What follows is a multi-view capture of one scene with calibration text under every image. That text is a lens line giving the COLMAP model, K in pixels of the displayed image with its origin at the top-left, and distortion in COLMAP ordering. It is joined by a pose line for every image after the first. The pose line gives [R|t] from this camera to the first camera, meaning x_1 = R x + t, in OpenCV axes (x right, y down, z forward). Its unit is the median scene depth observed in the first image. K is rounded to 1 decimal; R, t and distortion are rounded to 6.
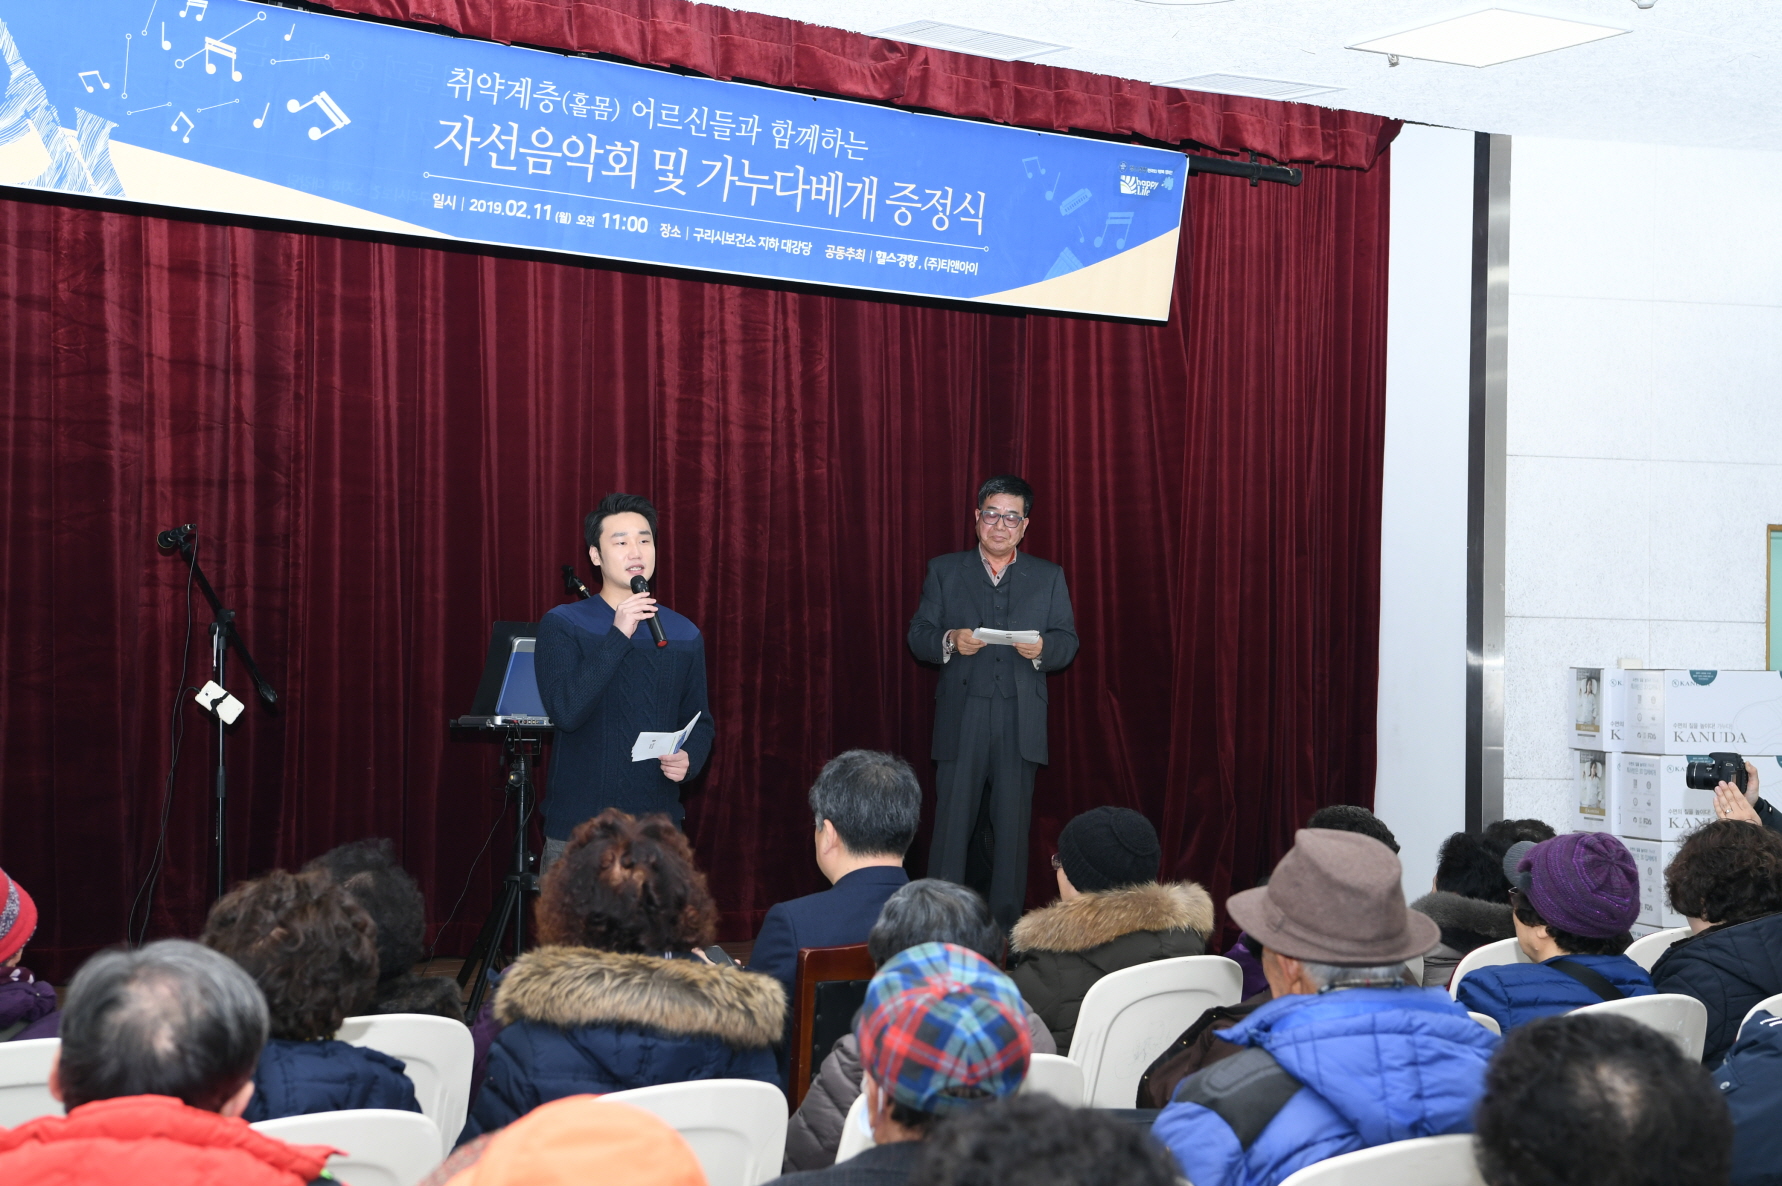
lens RADIAL K [[3004.9, 0, 894.7], [0, 3004.9, 616.2], [0, 0, 1]] dist [0.229774, 0.213734]
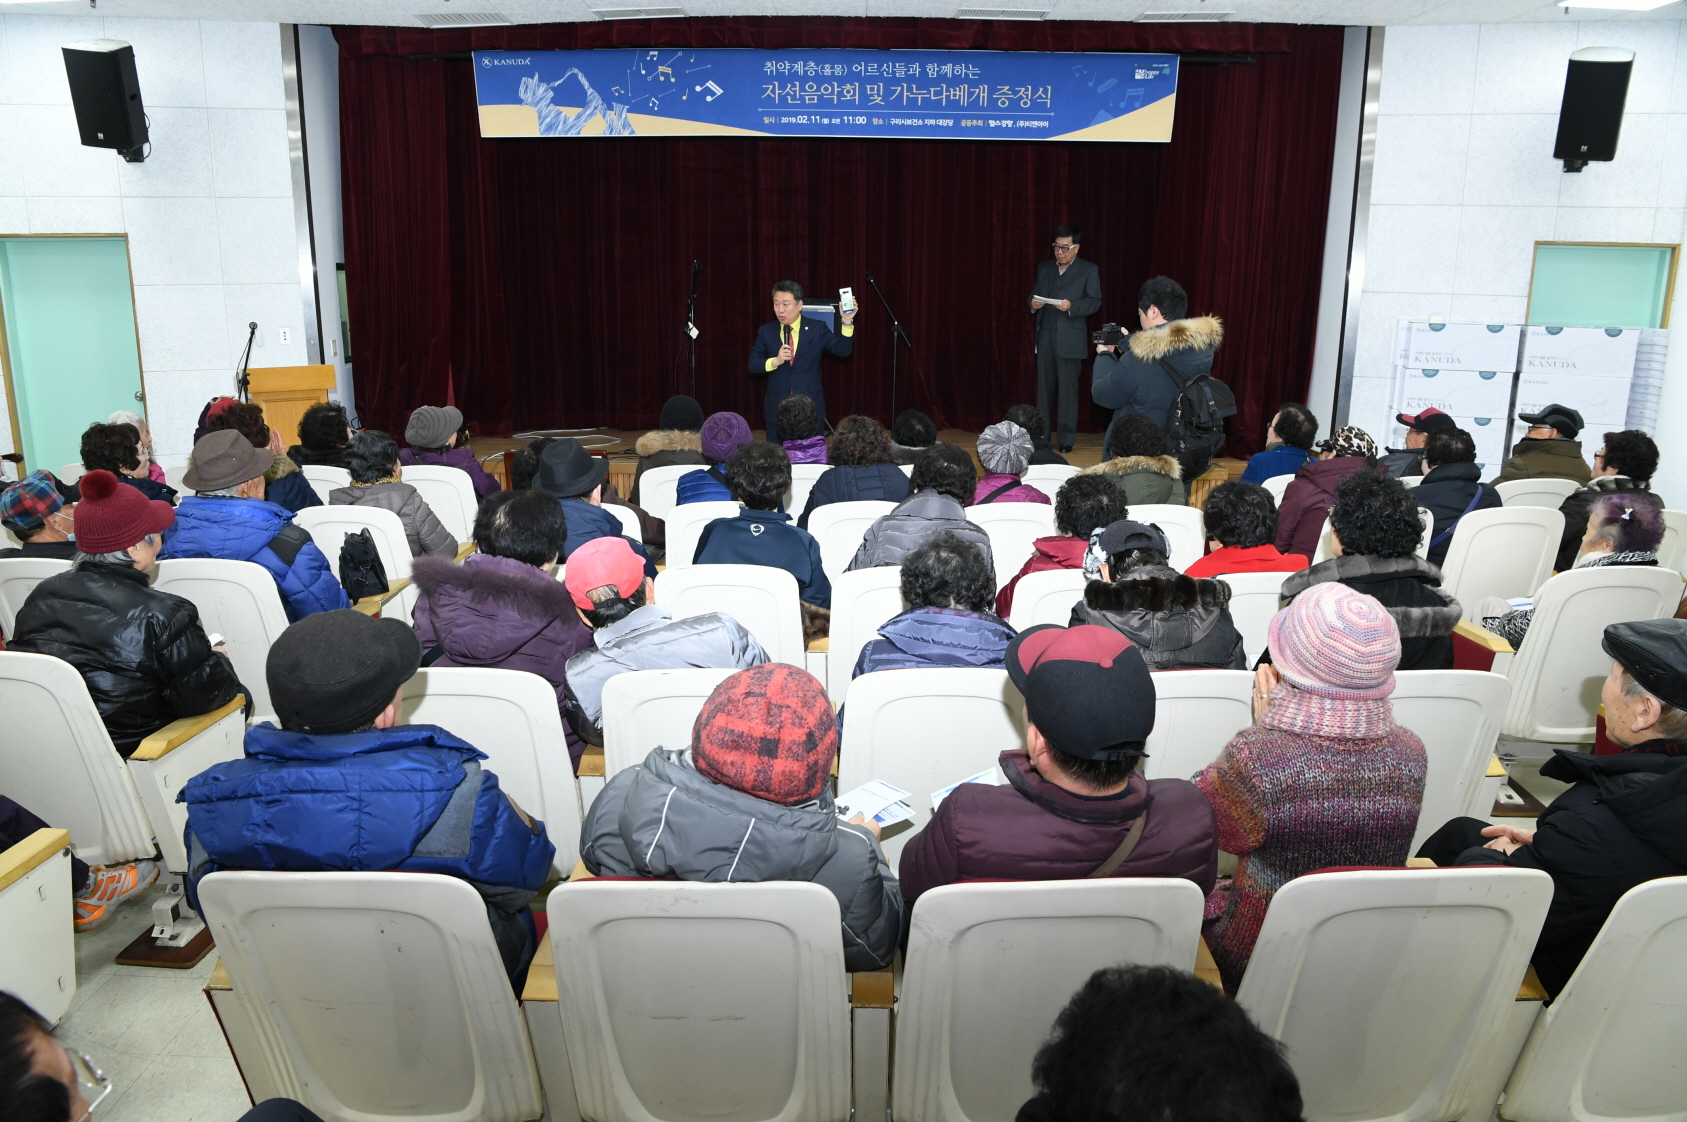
lens RADIAL K [[1156.6, 0, 843.5], [0, 1156.6, 561.0], [0, 0, 1]] dist [-0.069285, 0.006391]
pose [[0.797707, 0.134857, -0.587772, 0.448697], [0.015796, 0.969668, 0.243916, -0.017528], [0.602838, -0.203858, 0.771381, 0.252111]]
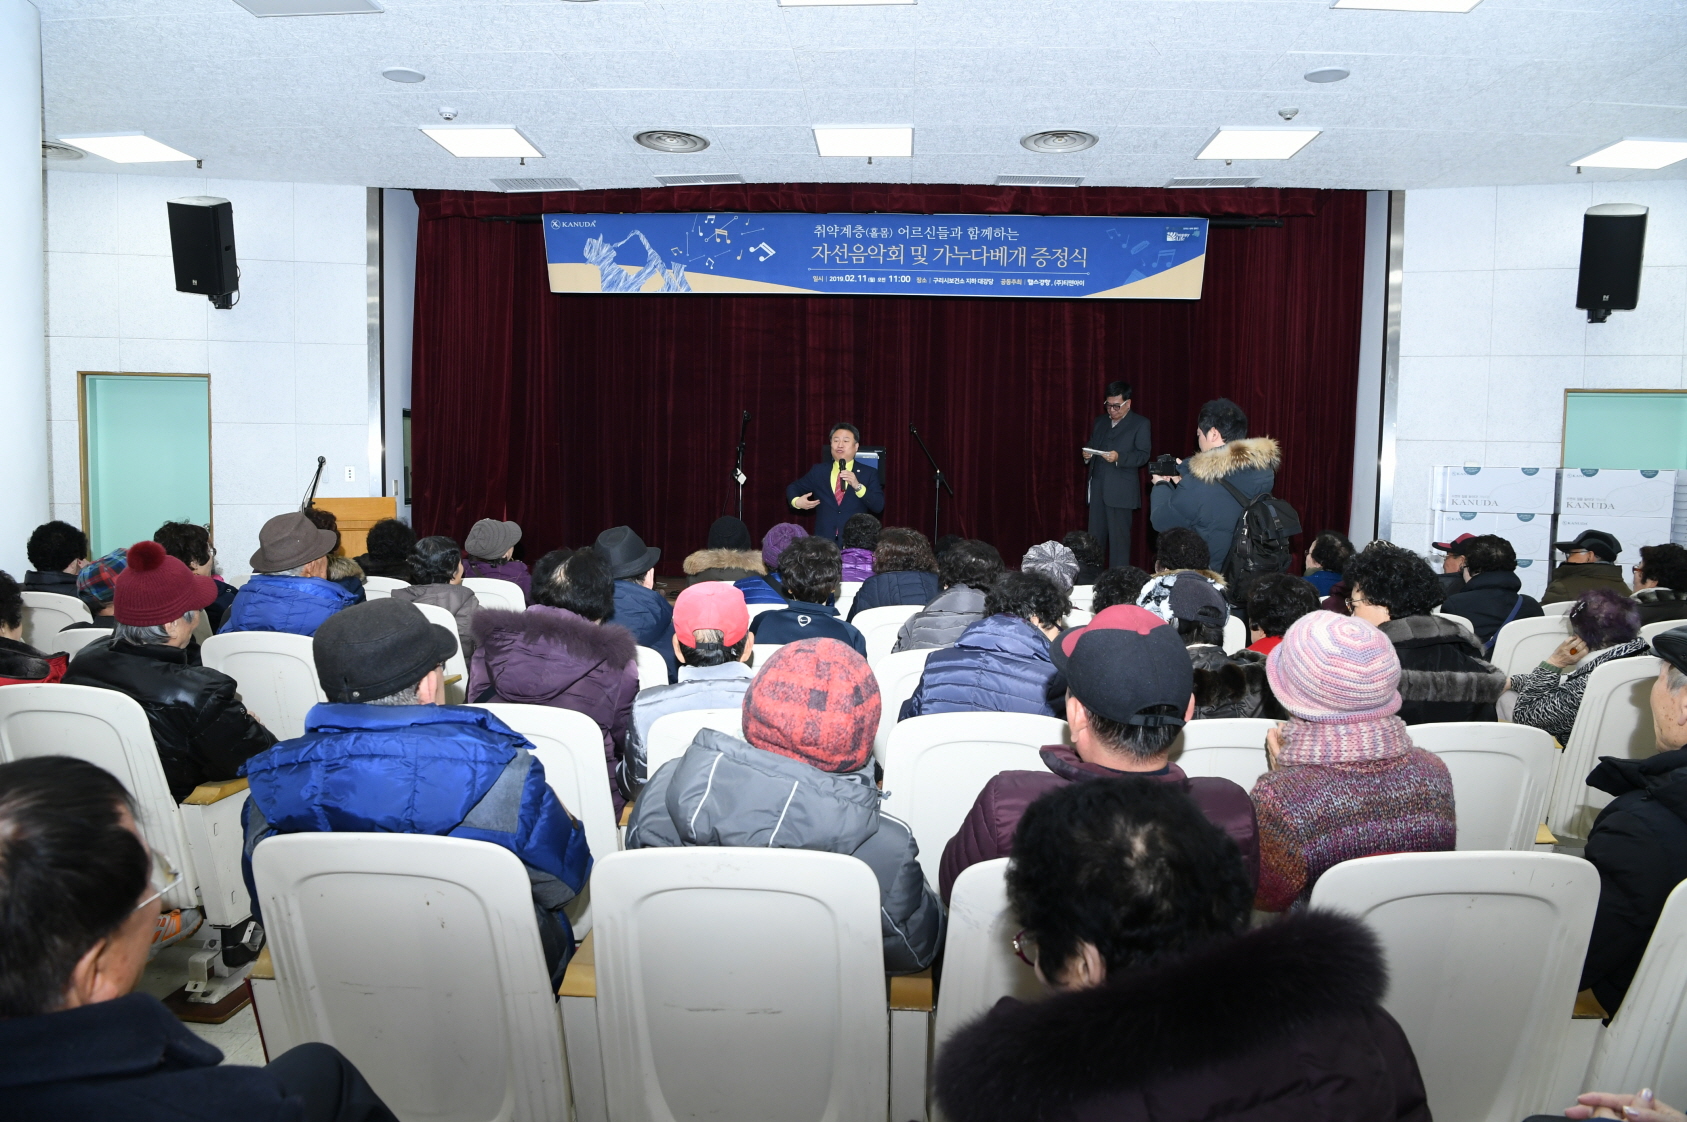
lens RADIAL K [[1156.6, 0, 843.5], [0, 1156.6, 561.0], [0, 0, 1]] dist [-0.069285, 0.006391]
pose [[0.774692, 0.051029, -0.630276, 0.456334], [0.008395, 0.995821, 0.090943, 0.009724], [0.632283, -0.075744, 0.771026, 0.240979]]
